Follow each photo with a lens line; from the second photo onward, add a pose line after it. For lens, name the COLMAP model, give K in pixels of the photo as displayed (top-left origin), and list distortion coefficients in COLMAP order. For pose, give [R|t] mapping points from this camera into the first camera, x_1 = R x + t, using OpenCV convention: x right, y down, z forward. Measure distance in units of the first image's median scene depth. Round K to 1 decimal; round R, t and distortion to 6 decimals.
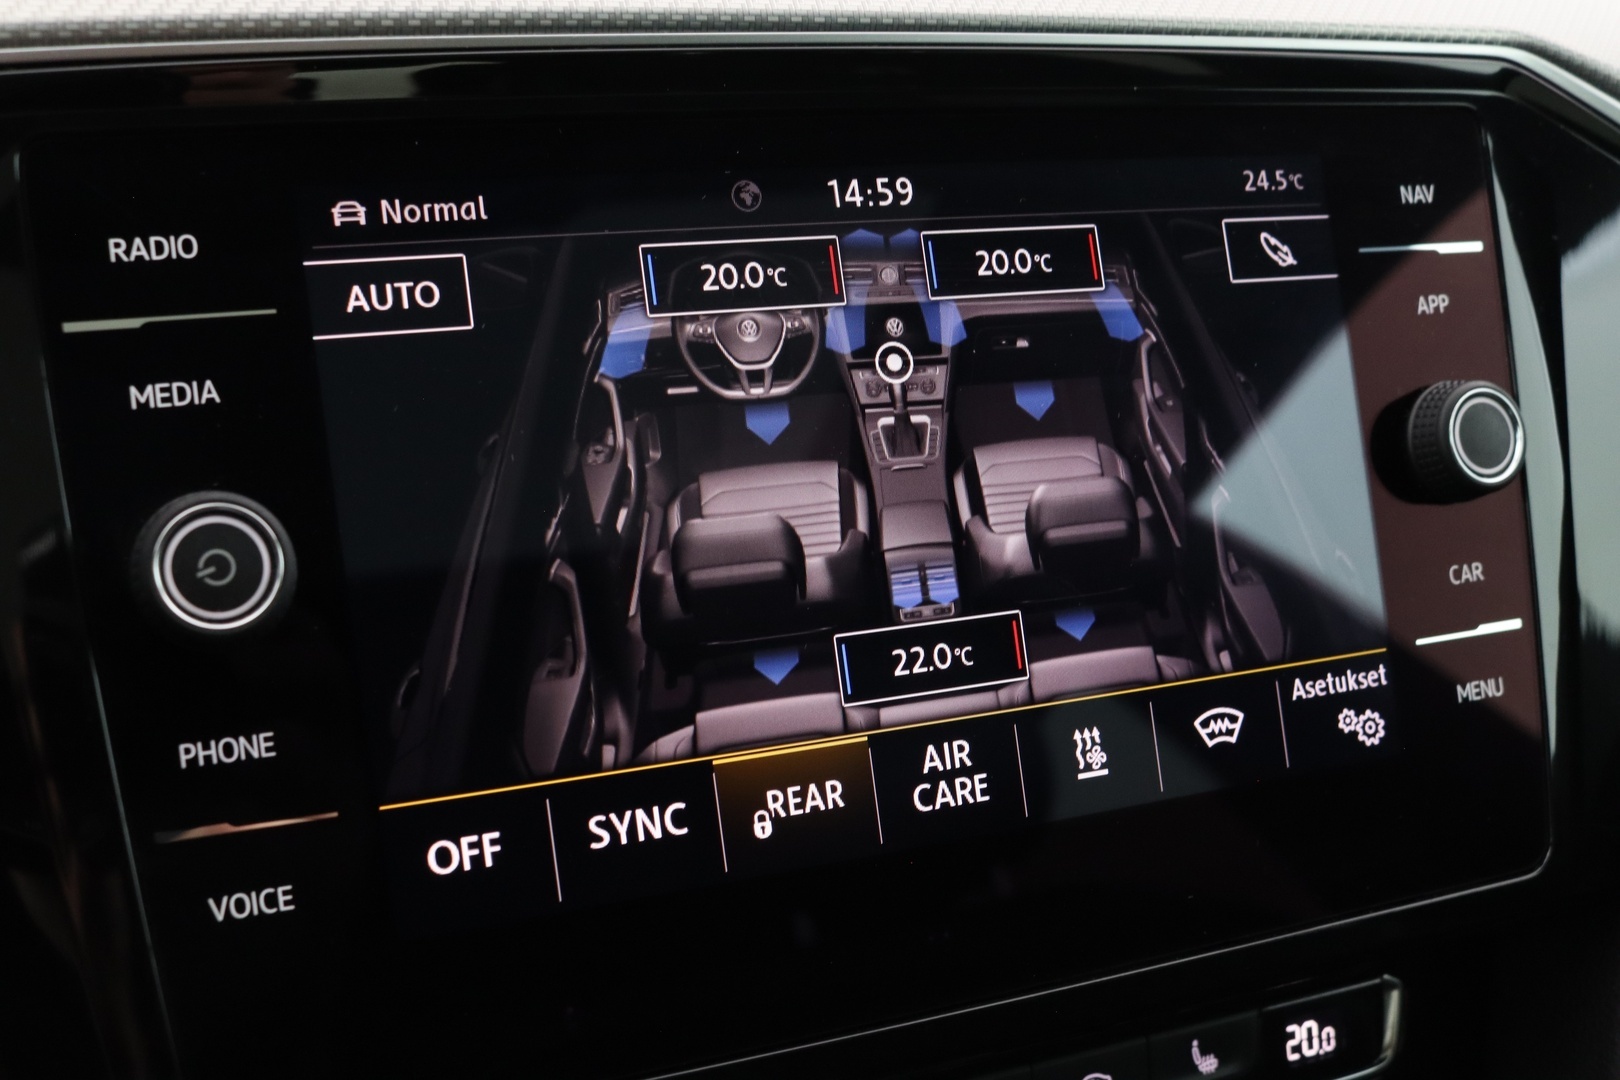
lens RADIAL K [[1998.8, 0, 810.0], [0, 1998.8, 540.0], [0, 0, 1]] dist [-0.121236, 0.124620]
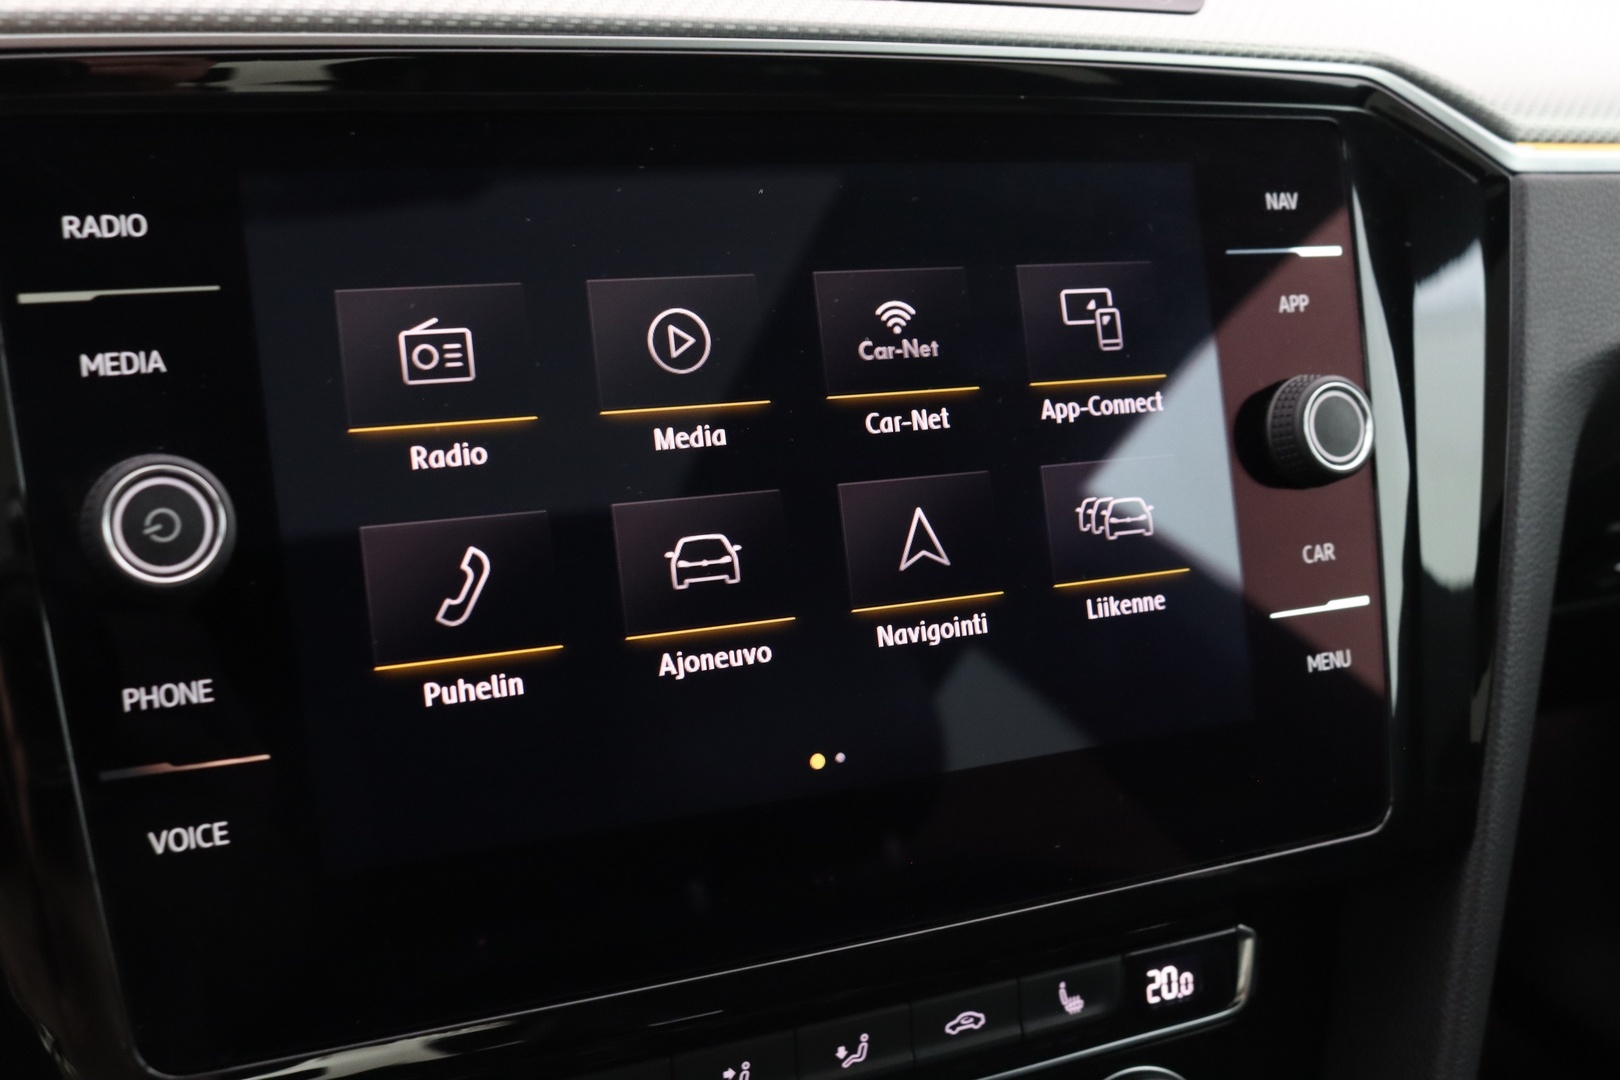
lens RADIAL K [[1988.3, 0, 834.7], [0, 1988.3, 542.5], [0, 0, 1]] dist [-0.132409, 0.136733]
pose [[0.997807, 0.017159, 0.063923, -0.002070], [-0.017989, 0.999761, 0.012435, 0.002812], [-0.063695, -0.013558, 0.997877, -0.072138]]
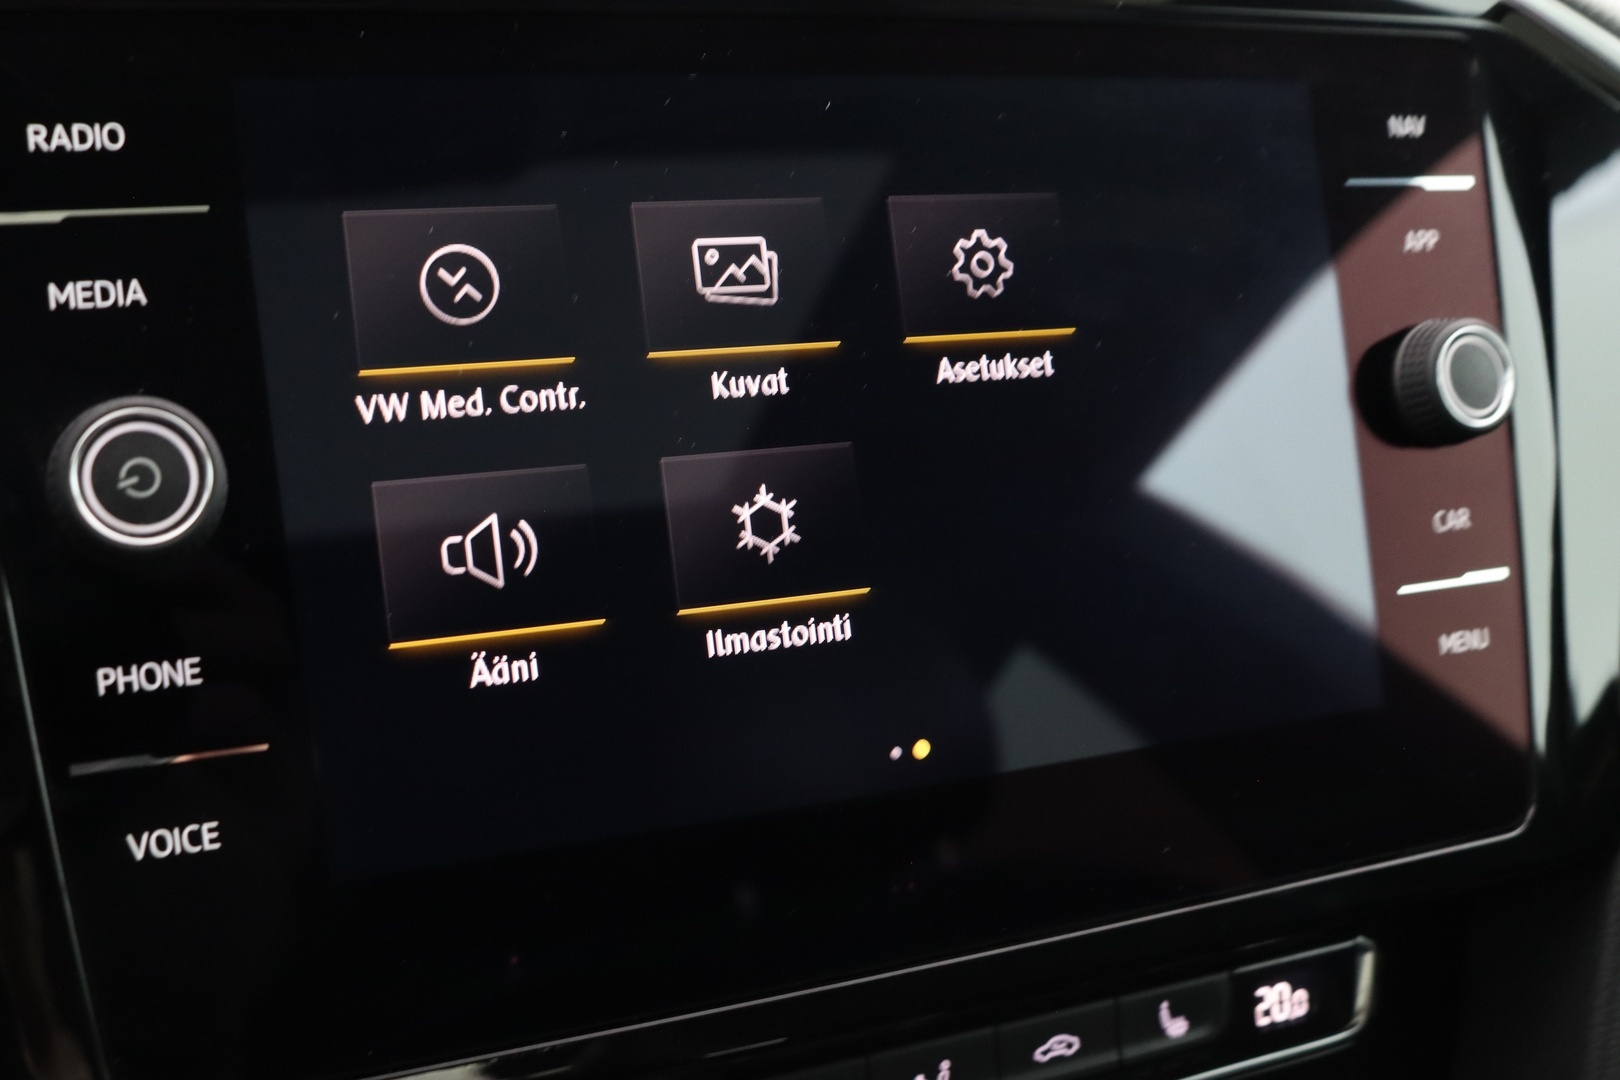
lens RADIAL K [[1998.8, 0, 810.0], [0, 1998.8, 540.0], [0, 0, 1]] dist [-0.121236, 0.124620]
pose [[0.999521, 0.012981, 0.028093, -0.008878], [-0.013310, 0.999845, 0.011547, 0.022734], [-0.027939, -0.011916, 0.999539, 0.052206]]
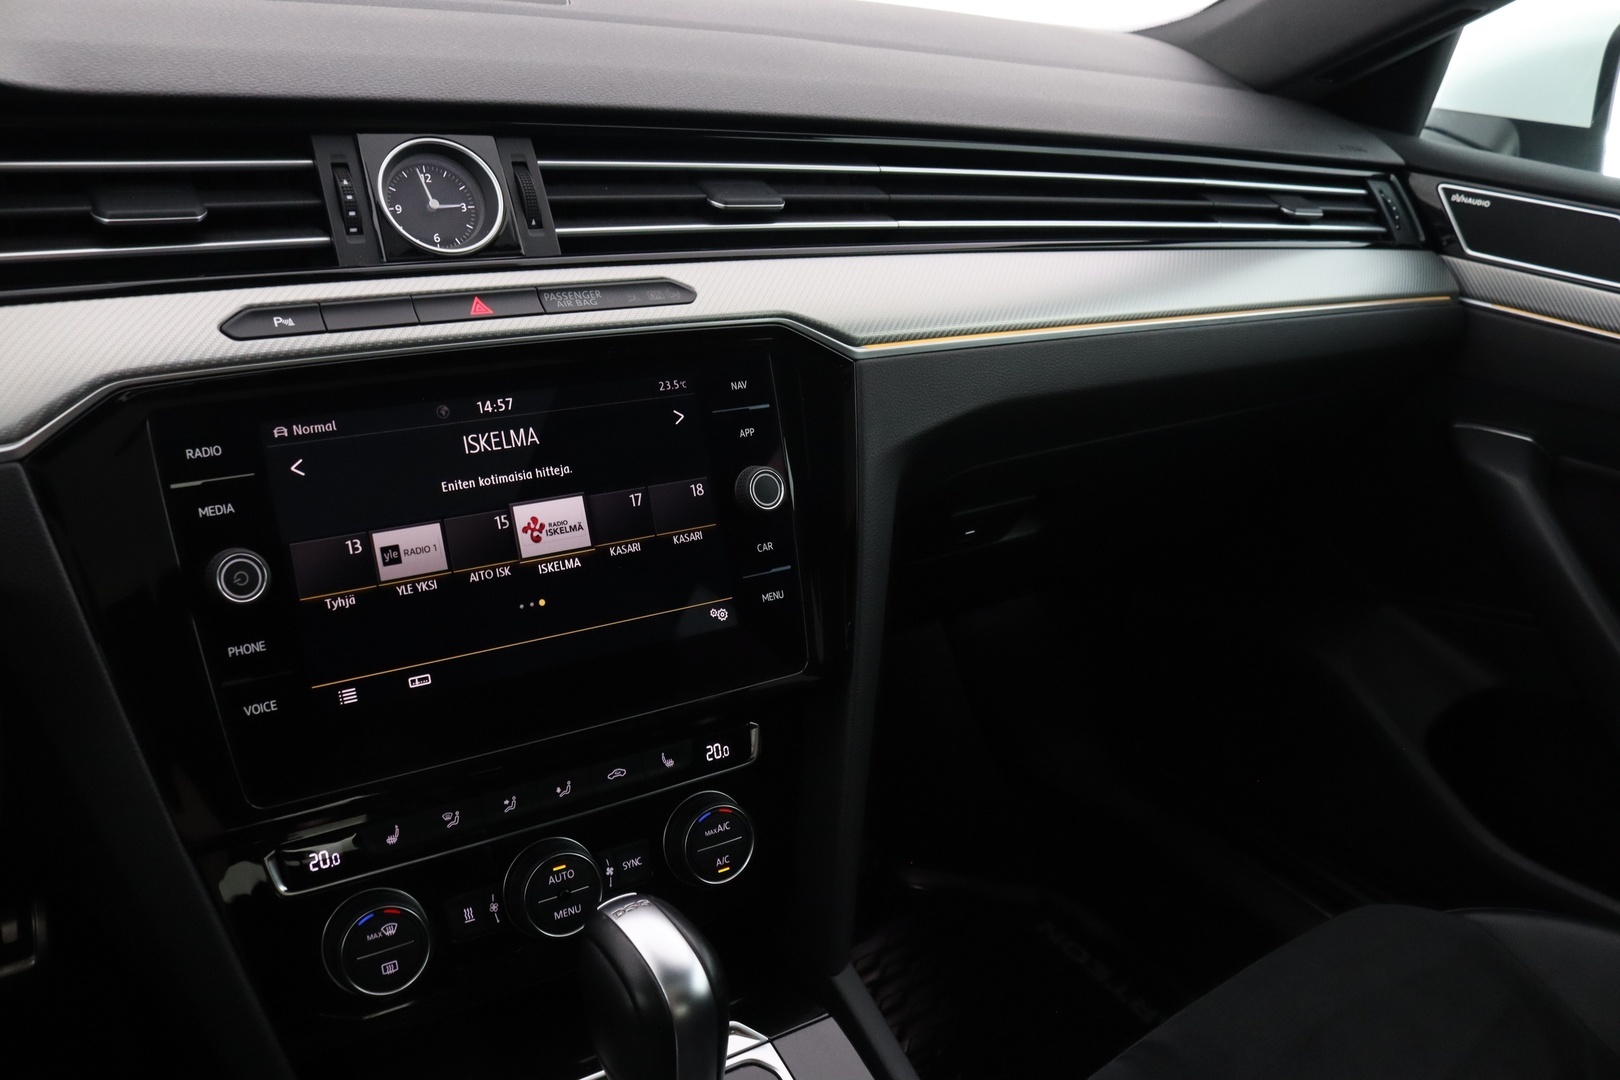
lens RADIAL K [[1334.0, 0, 790.8], [0, 1334.0, 554.2], [0, 0, 1]] dist [-0.164348, 0.132782]
pose [[0.979824, -0.051964, 0.192988, 0.063209], [0.044700, 0.998125, 0.041810, -0.045685], [-0.194798, -0.032340, 0.980310, -0.651136]]
